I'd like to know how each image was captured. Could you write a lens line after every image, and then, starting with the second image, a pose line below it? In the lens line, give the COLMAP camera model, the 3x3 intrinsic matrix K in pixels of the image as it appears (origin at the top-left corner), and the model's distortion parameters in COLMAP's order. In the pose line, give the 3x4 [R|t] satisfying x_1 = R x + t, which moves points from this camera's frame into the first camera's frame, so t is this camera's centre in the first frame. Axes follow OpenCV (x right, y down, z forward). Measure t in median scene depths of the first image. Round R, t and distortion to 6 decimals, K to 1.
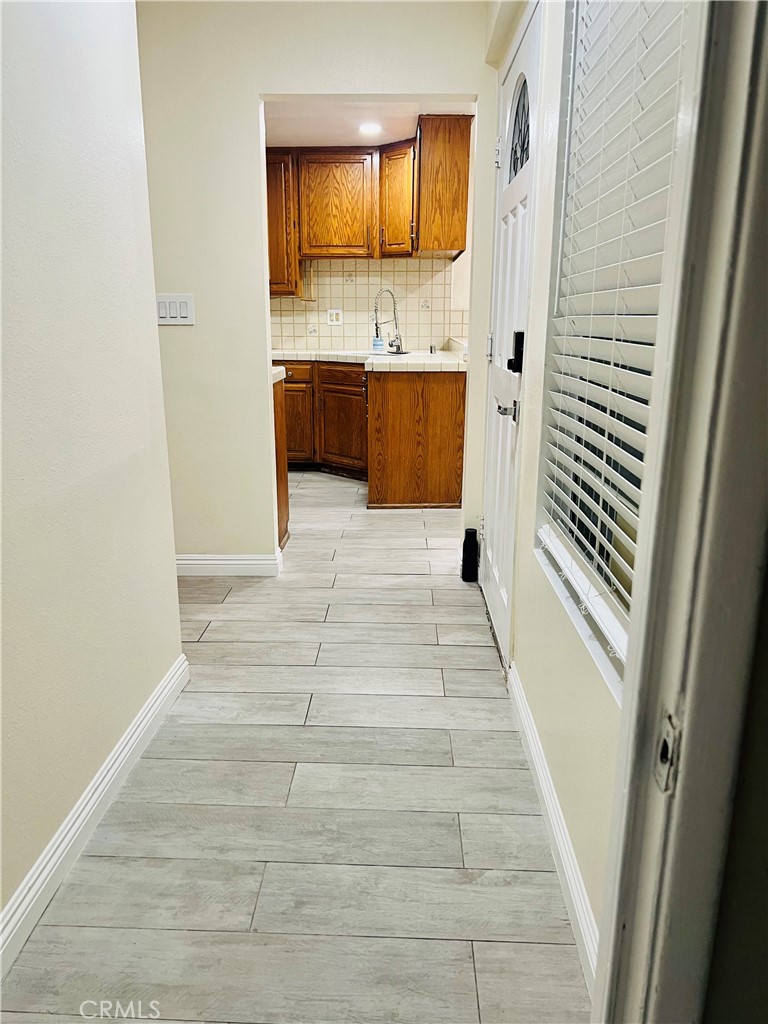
lens RADIAL K [[778.5, 0, 380.9], [0, 778.5, 510.6], [0, 0, 1]] dist [0.017799, -0.003747]
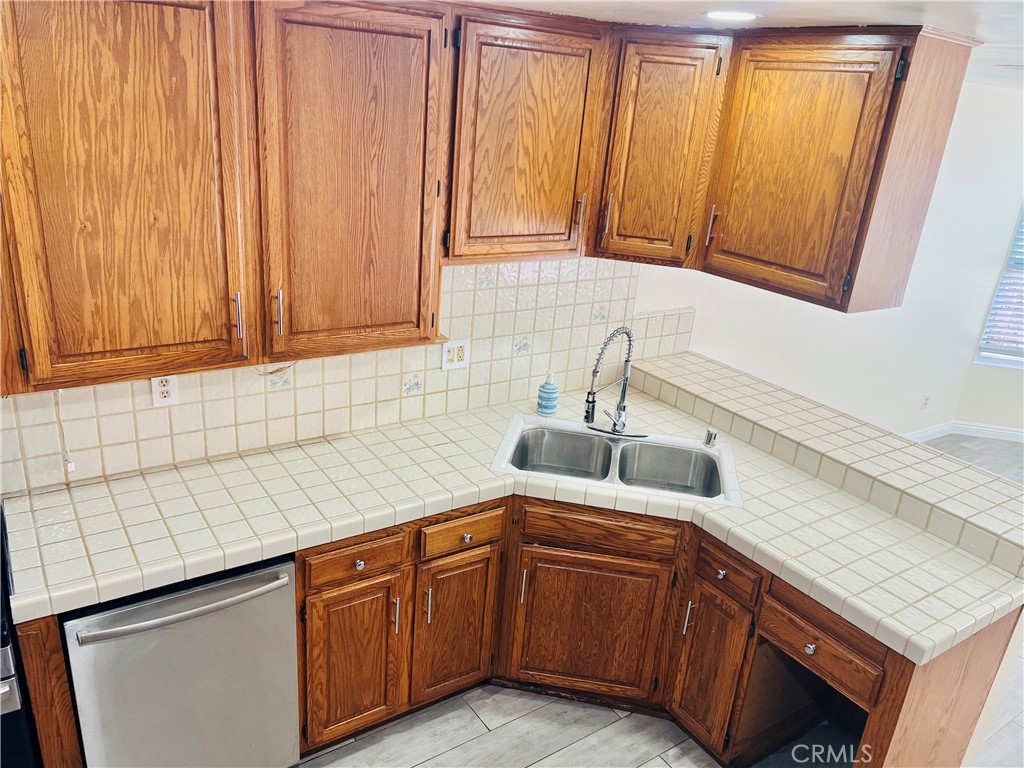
lens RADIAL K [[778.5, 0, 513.0], [0, 778.5, 388.7], [0, 0, 1]] dist [0.017799, -0.003747]
pose [[0.798600, -0.156269, 0.581221, -0.340638], [0.062714, 0.982054, 0.177868, -0.336030], [-0.598586, -0.105595, 0.794069, 0.640201]]
